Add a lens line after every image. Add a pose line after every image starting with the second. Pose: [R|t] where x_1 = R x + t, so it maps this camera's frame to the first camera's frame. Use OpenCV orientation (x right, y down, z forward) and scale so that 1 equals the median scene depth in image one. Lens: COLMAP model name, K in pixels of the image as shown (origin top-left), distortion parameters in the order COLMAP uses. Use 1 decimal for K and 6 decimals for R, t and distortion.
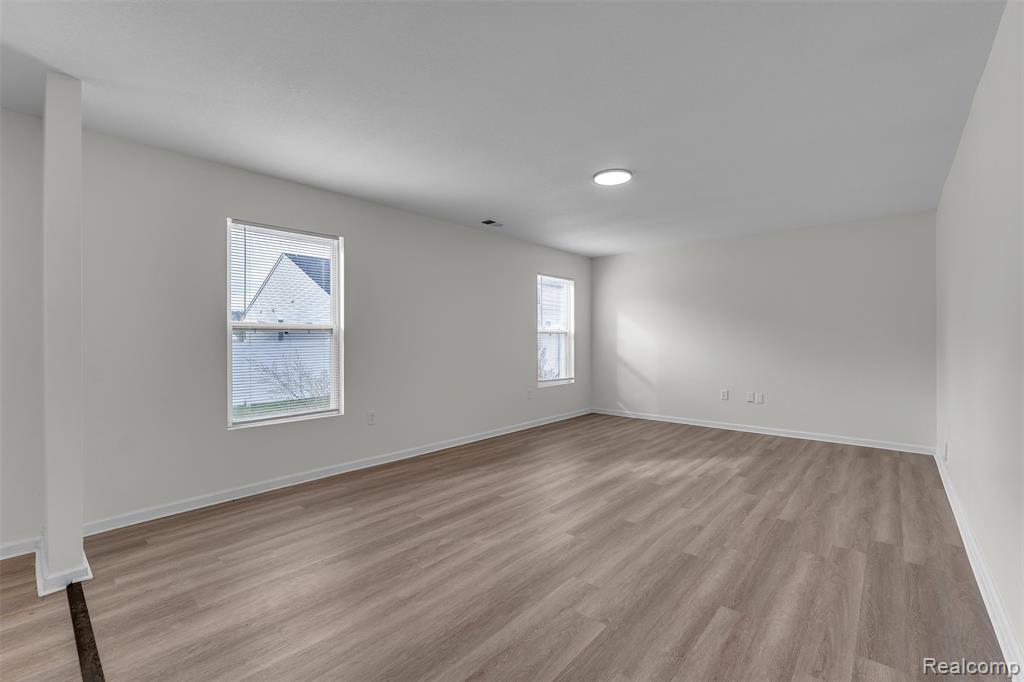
lens RADIAL K [[433.1, 0, 506.3], [0, 433.1, 339.7], [0, 0, 1]] dist [0.000299, 0.000054]
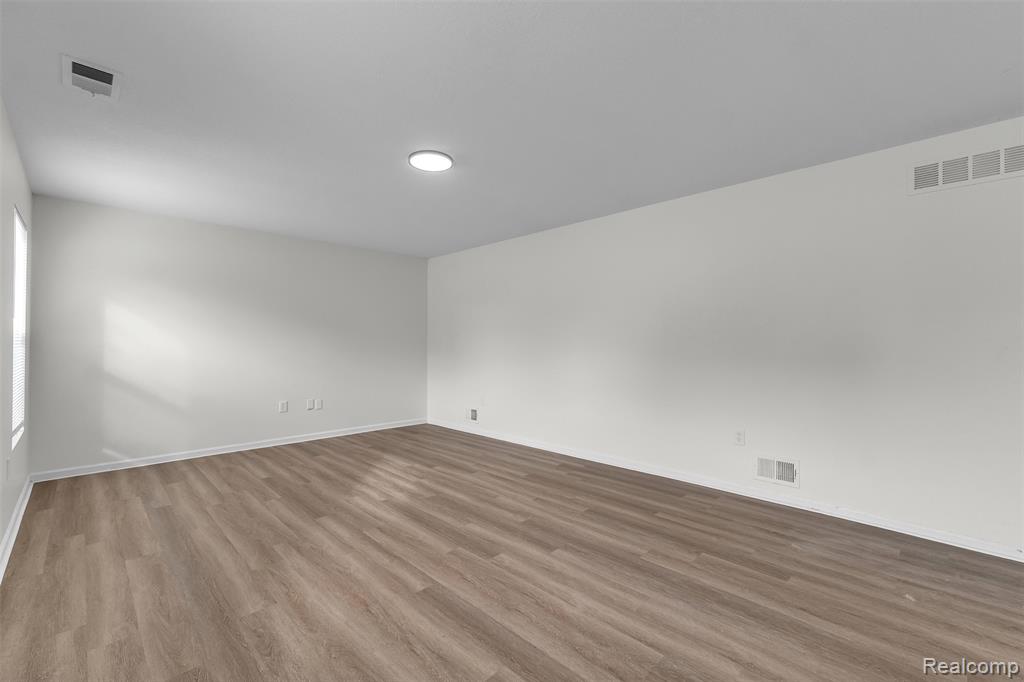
lens RADIAL K [[433.1, 0, 509.4], [0, 433.1, 342.3], [0, 0, 1]] dist [0.000299, 0.000054]
pose [[0.065975, 0.006898, 0.997797, -0.669344], [0.000556, 0.999976, -0.006949, -0.001503], [-0.997821, 0.001013, 0.065970, 0.854133]]
